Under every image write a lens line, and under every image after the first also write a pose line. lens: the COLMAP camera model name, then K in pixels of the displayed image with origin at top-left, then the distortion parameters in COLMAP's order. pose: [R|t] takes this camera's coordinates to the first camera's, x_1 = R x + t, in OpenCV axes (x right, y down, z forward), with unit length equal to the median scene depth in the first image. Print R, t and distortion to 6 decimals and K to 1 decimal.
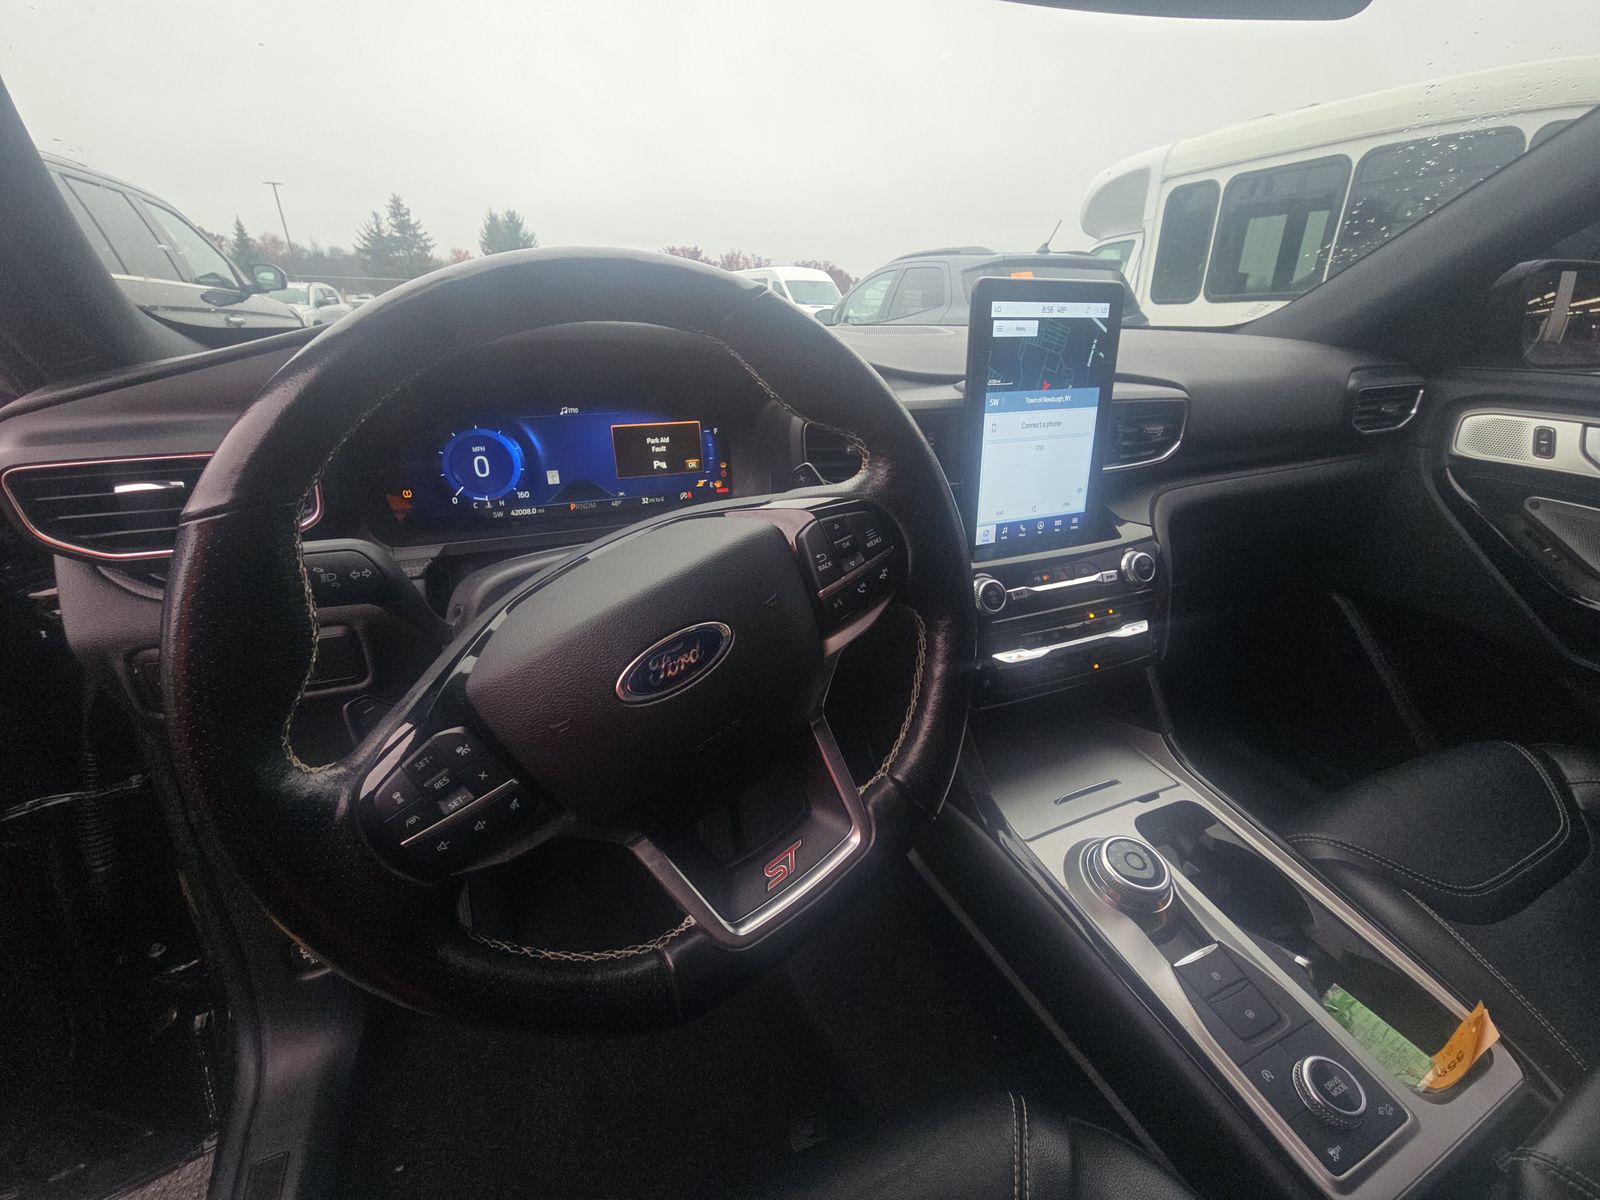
lens RADIAL K [[663.6, 0, 800.0], [0, 663.6, 600.0], [0, 0, 1]] dist [-0.001378, -0.000419]
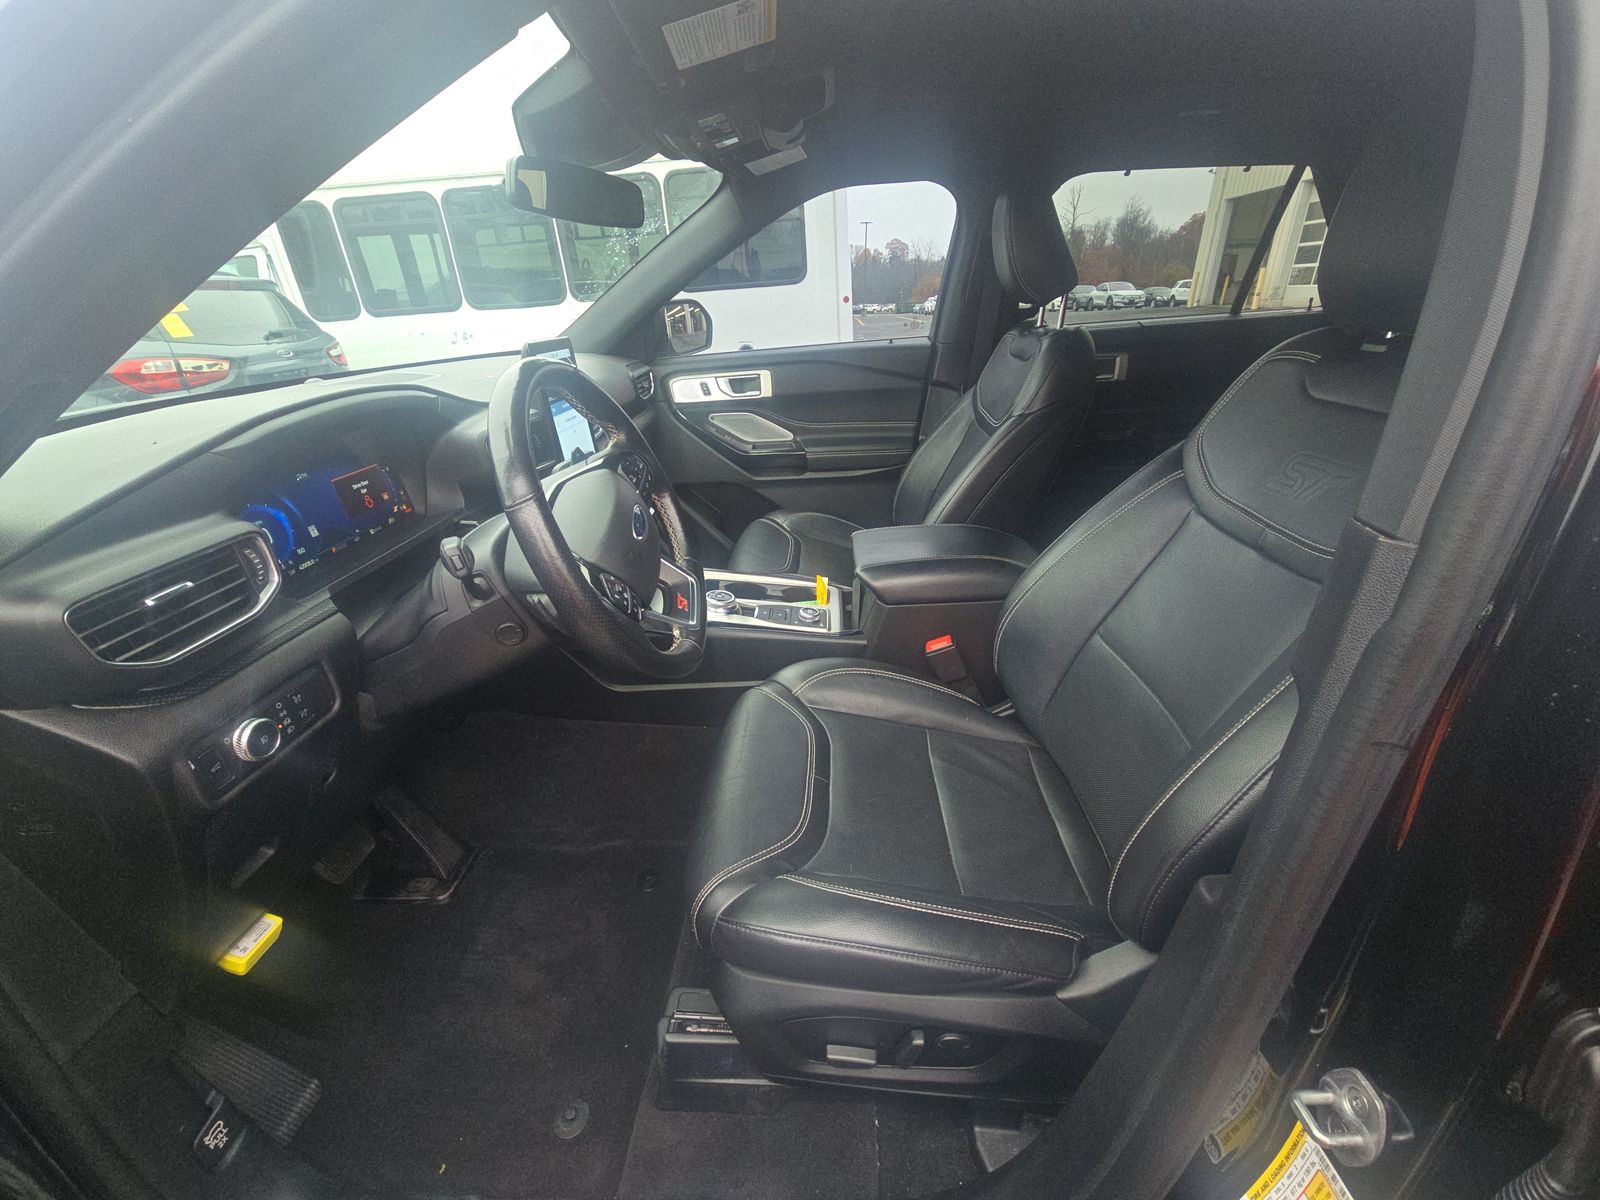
lens RADIAL K [[586.8, 0, 800.0], [0, 586.8, 600.0], [0, 0, 1]] dist [-0.000123, -0.000034]
pose [[0.448313, -0.429464, 0.783949, -0.808873], [0.404850, 0.879466, 0.250271, 0.018735], [-0.796939, 0.205182, 0.568144, -0.287085]]
